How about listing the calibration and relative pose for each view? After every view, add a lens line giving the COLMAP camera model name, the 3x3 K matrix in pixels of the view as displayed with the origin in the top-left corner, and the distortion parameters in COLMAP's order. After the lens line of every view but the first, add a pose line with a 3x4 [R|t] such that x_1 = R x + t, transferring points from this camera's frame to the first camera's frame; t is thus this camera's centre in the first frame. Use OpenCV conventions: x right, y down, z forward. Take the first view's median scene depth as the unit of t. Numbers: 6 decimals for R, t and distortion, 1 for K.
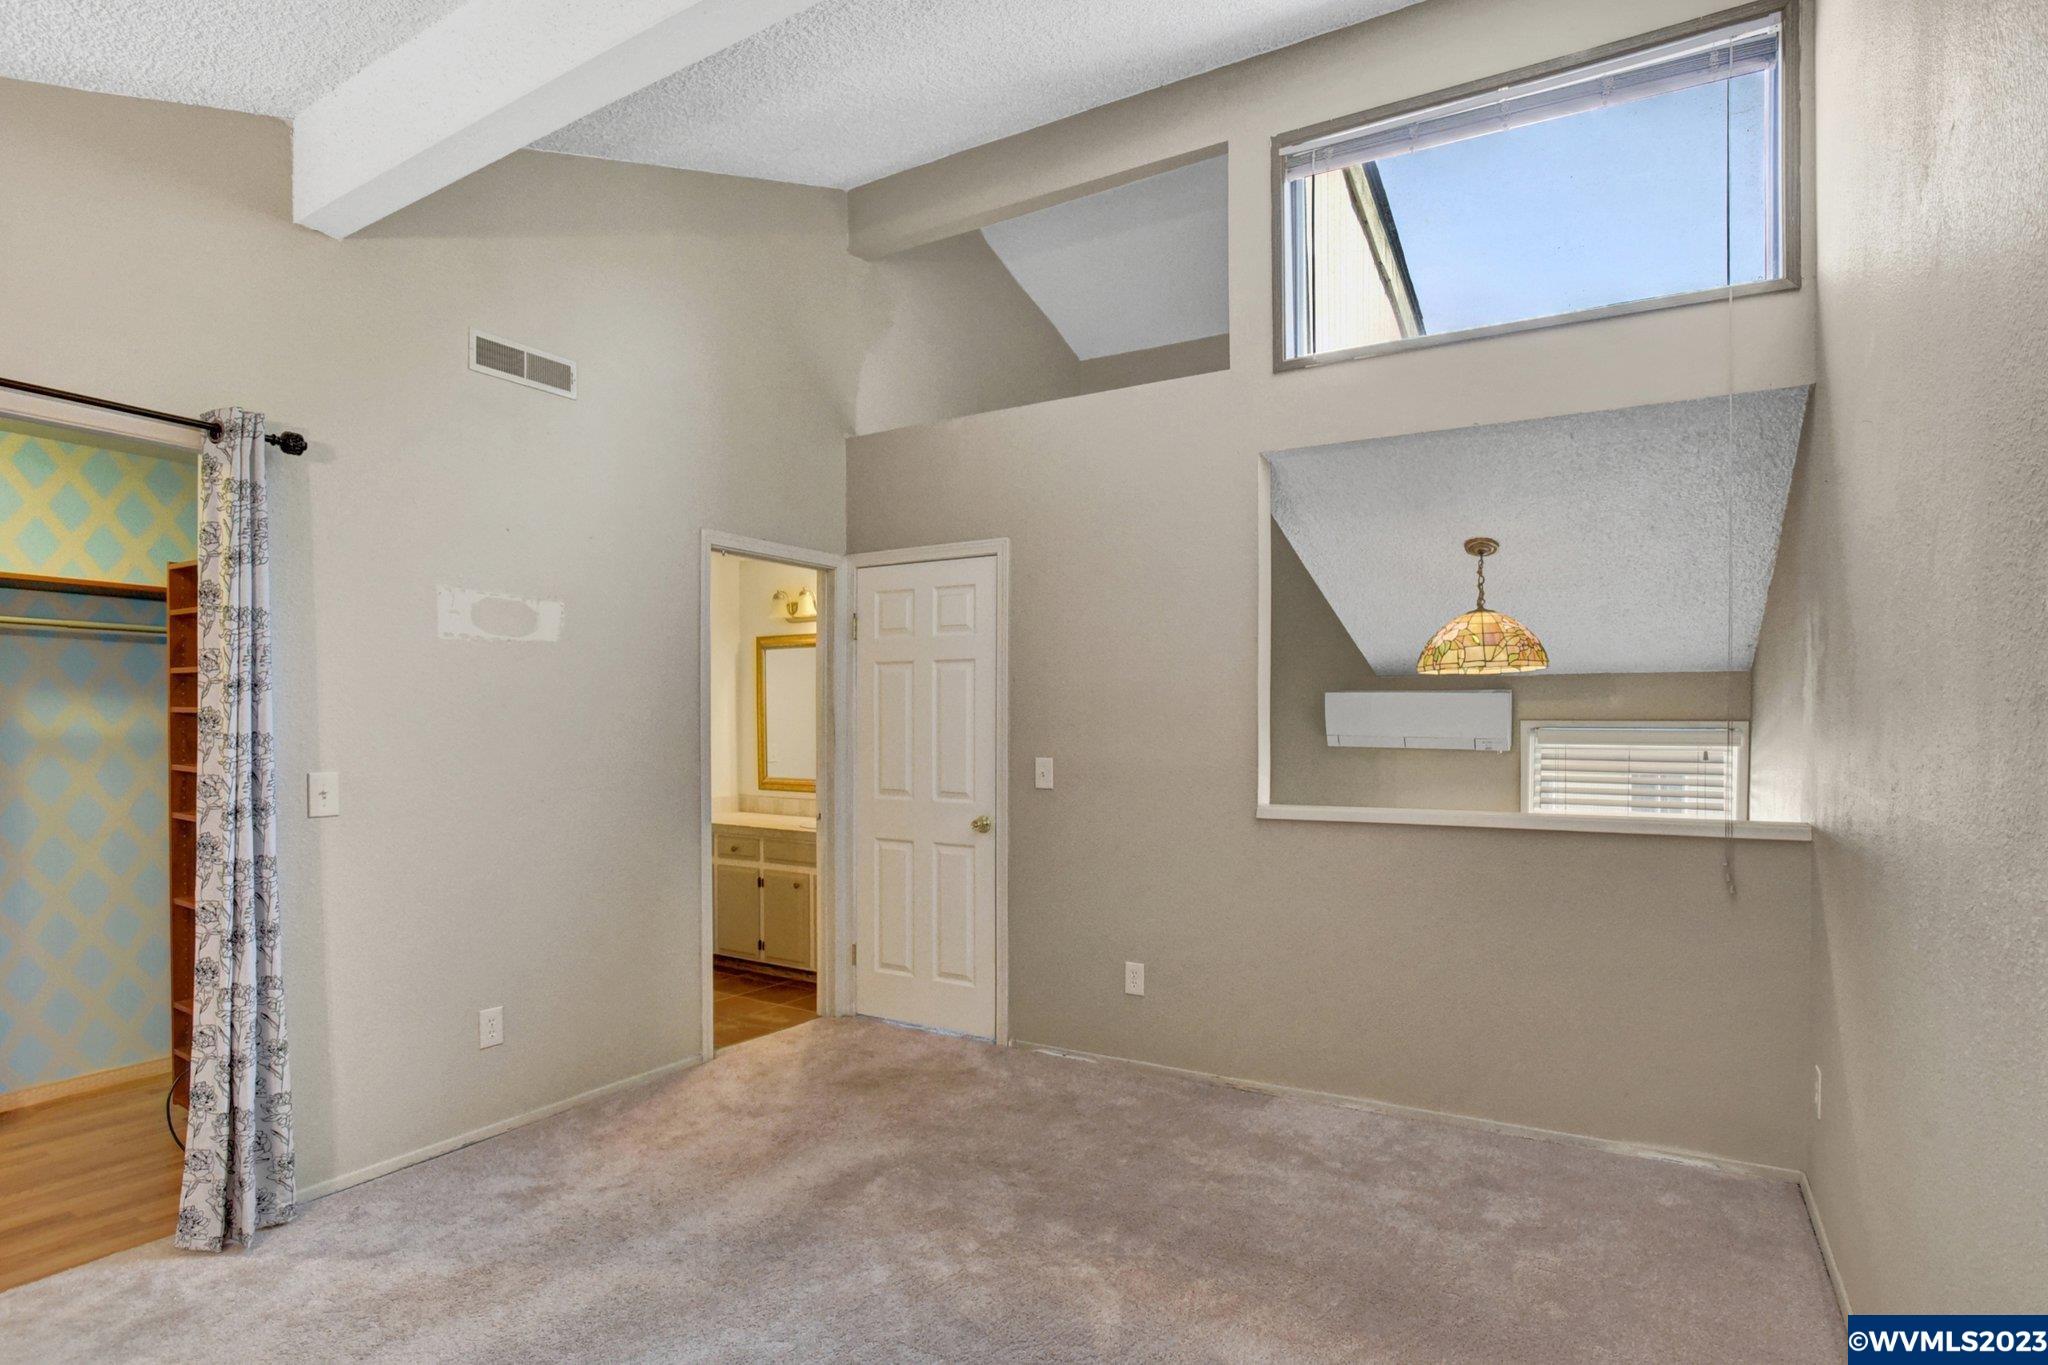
lens RADIAL K [[1041.3, 0, 1105.5], [0, 1041.3, 783.4], [0, 0, 1]] dist [-0.074206, 0.032002]
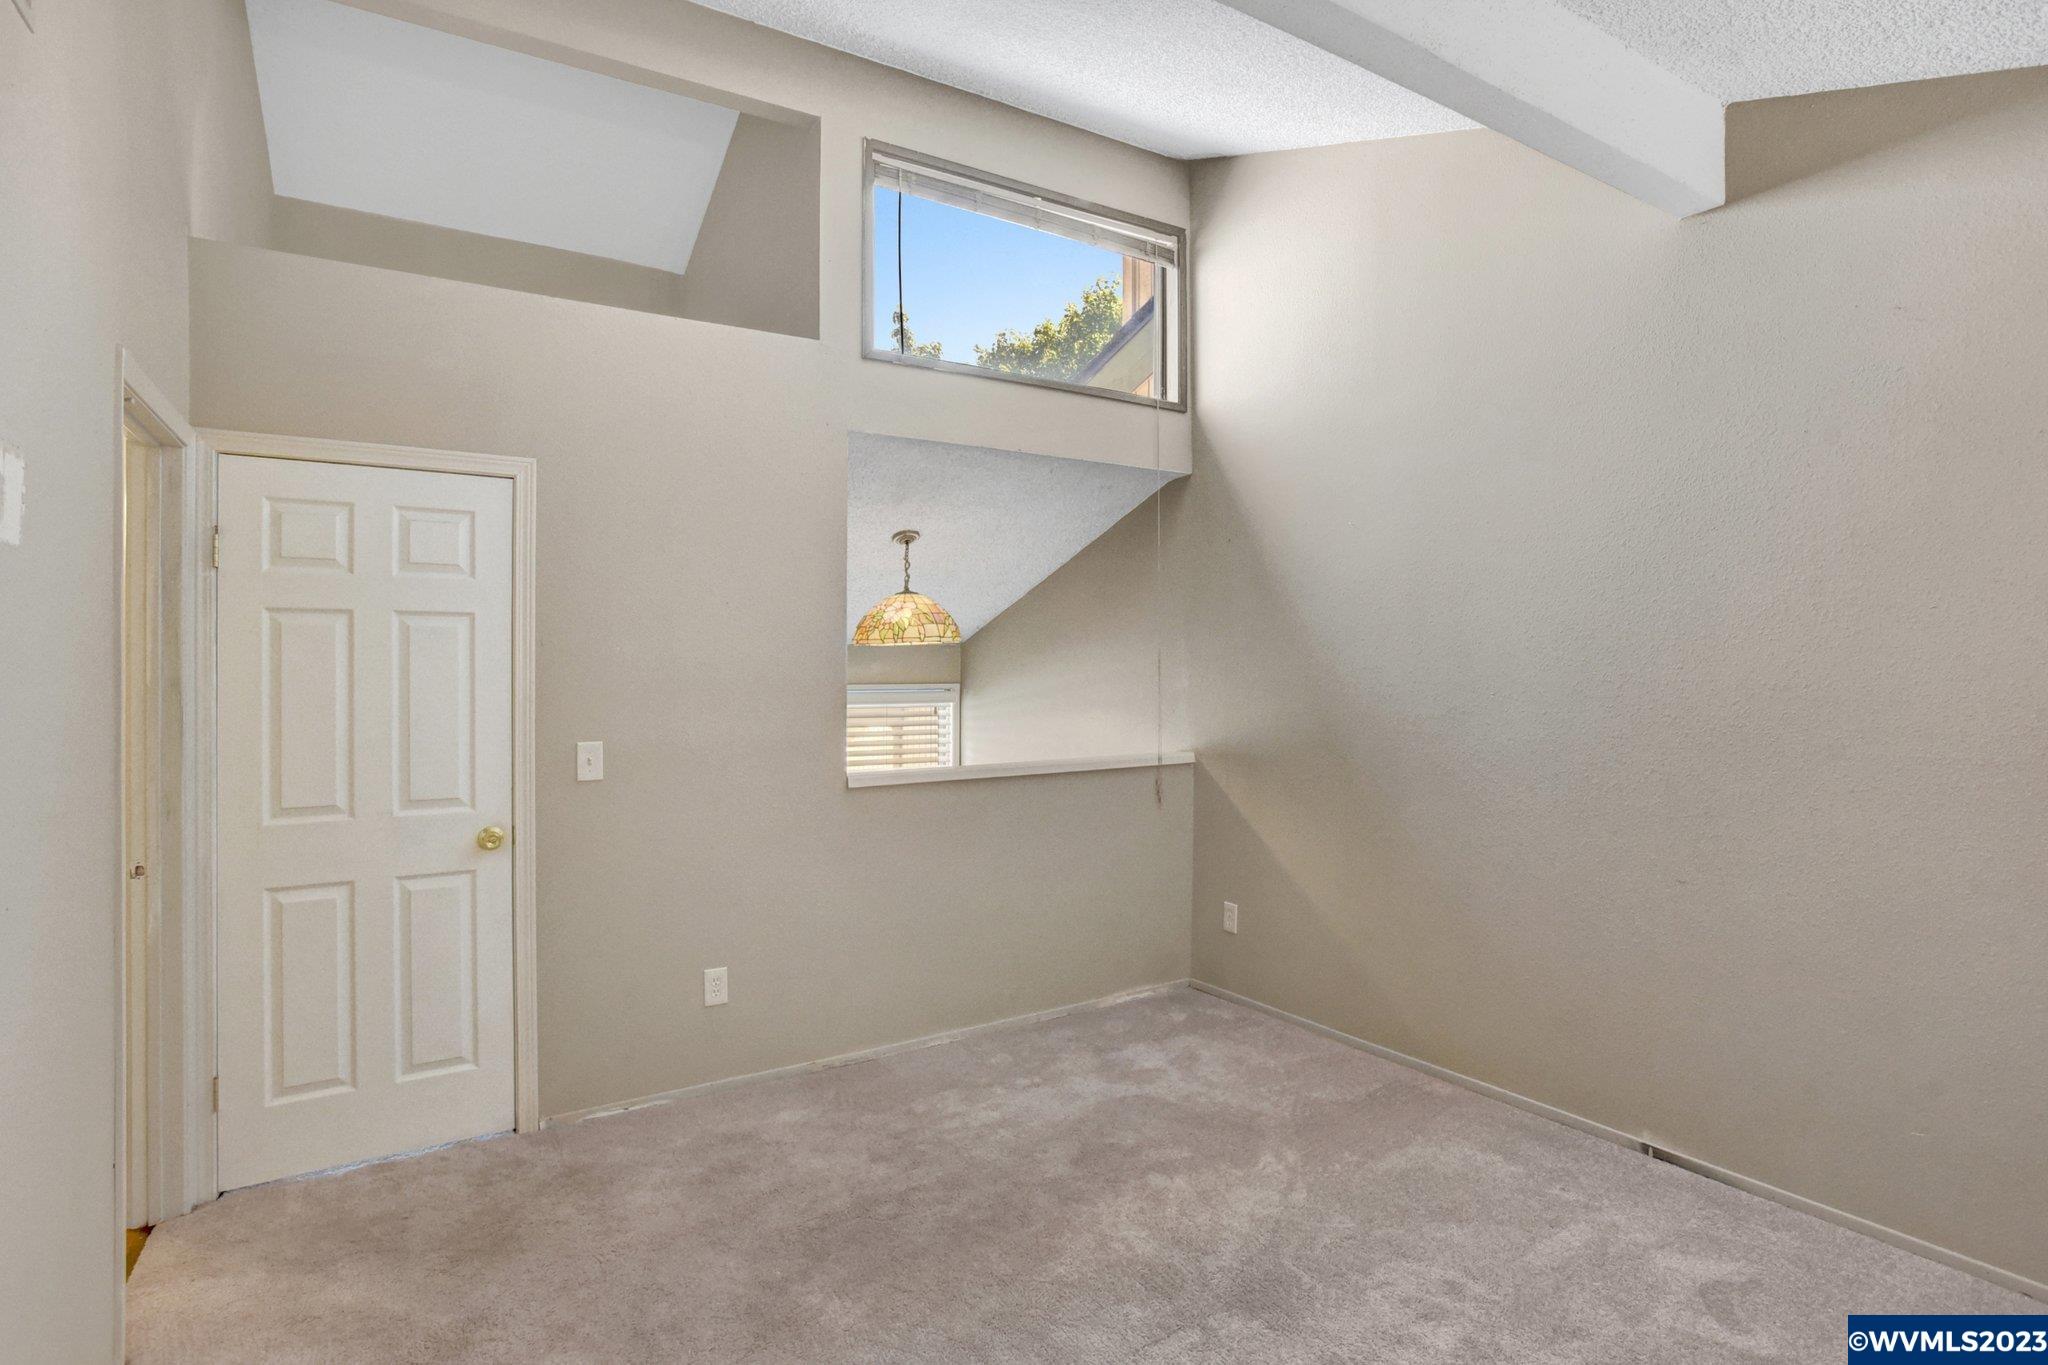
lens RADIAL K [[1040.4, 0, 1024.1], [0, 1040.4, 670.8], [0, 0, 1]] dist [-0.067005, 0.030891]
pose [[0.469497, -0.000525, 0.882934, -0.624091], [0.062948, 0.997475, -0.032879, -0.033443], [-0.880687, 0.071015, 0.468345, 0.350505]]
